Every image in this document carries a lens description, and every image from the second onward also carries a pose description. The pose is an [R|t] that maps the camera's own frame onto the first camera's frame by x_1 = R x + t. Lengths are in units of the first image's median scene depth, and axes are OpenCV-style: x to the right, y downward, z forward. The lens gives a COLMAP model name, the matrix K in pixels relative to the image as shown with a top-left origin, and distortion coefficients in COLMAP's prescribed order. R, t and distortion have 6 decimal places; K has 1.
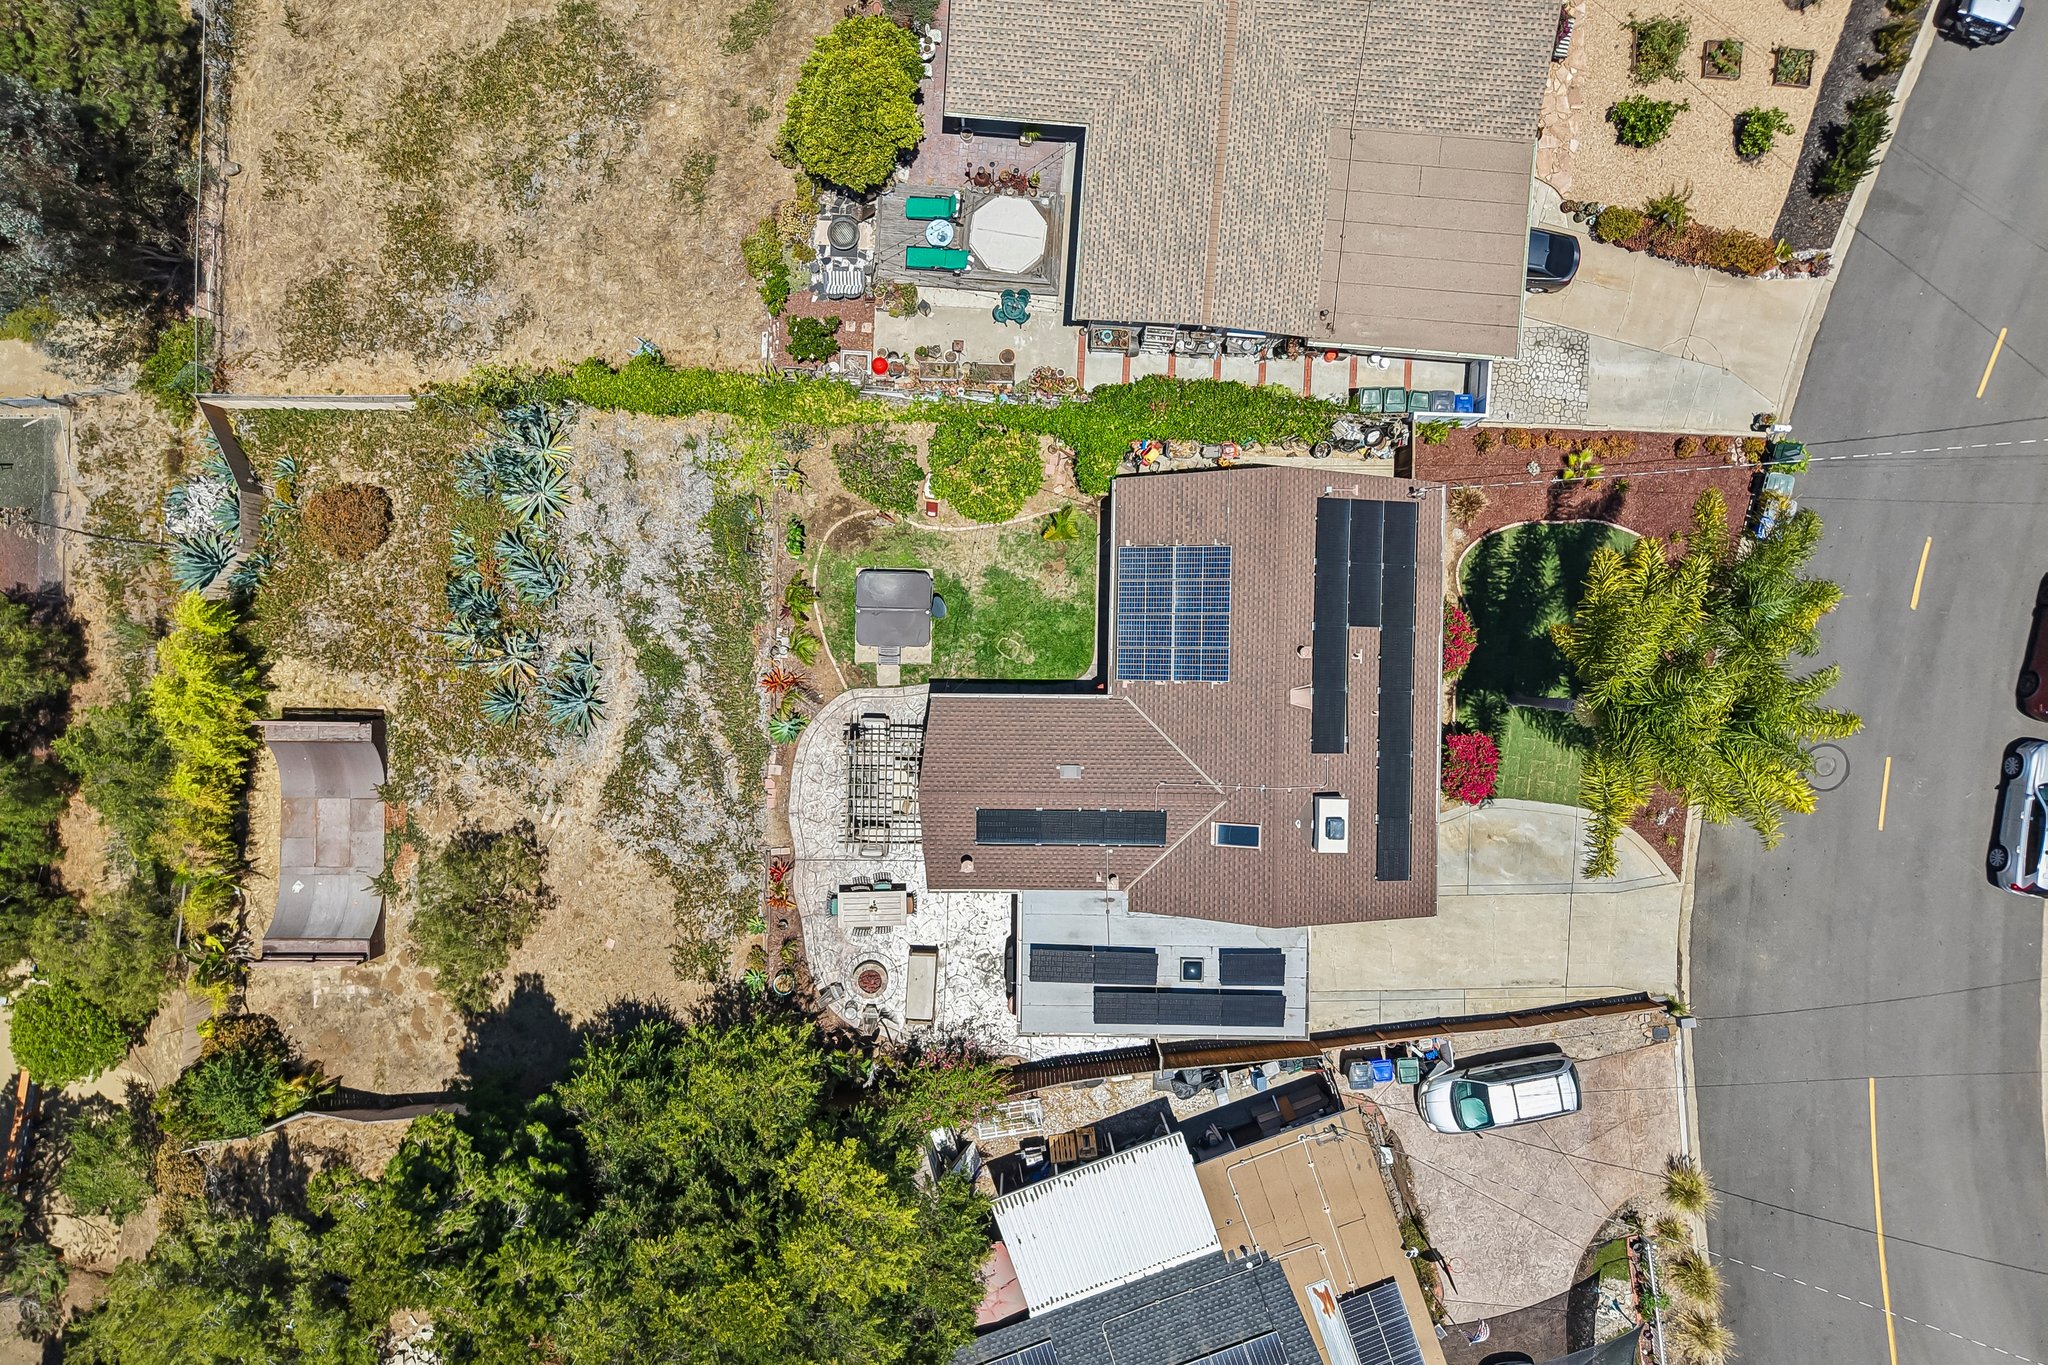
lens RADIAL K [[1392.9, 0, 1022.0], [0, 1392.9, 669.7], [0, 0, 1]] dist [0.020516, -0.002051]
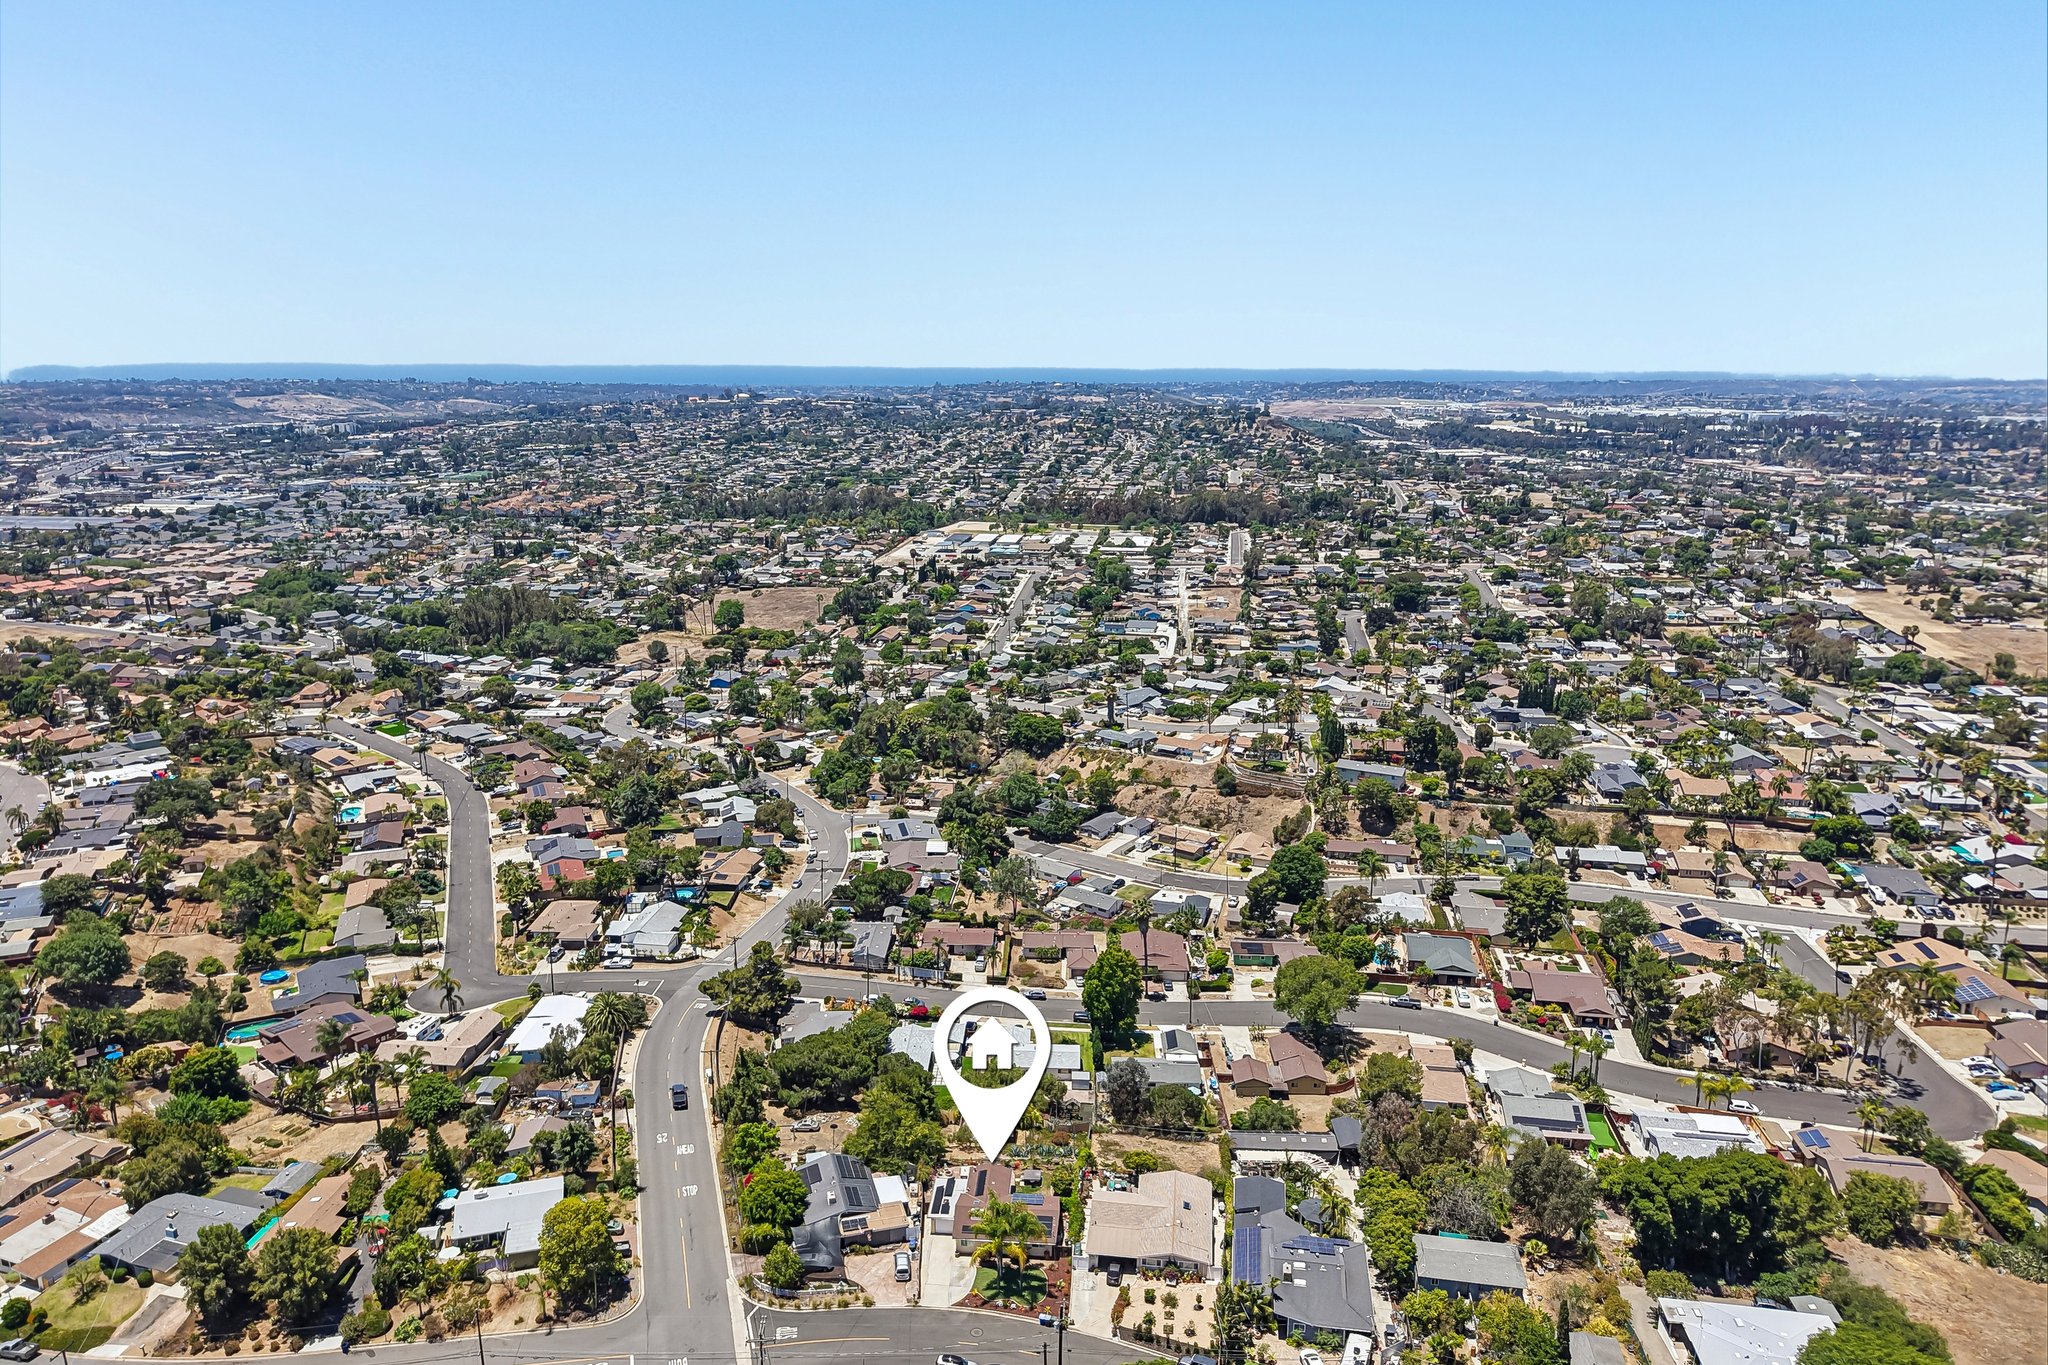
lens RADIAL K [[1392.9, 0, 1022.0], [0, 1392.9, 669.7], [0, 0, 1]] dist [0.020516, -0.002051]
pose [[-0.057065, 0.194394, -0.979262, 3.865537], [-0.998370, -0.011210, 0.055953, -0.237292], [-0.000101, 0.980860, 0.194717, -1.414601]]
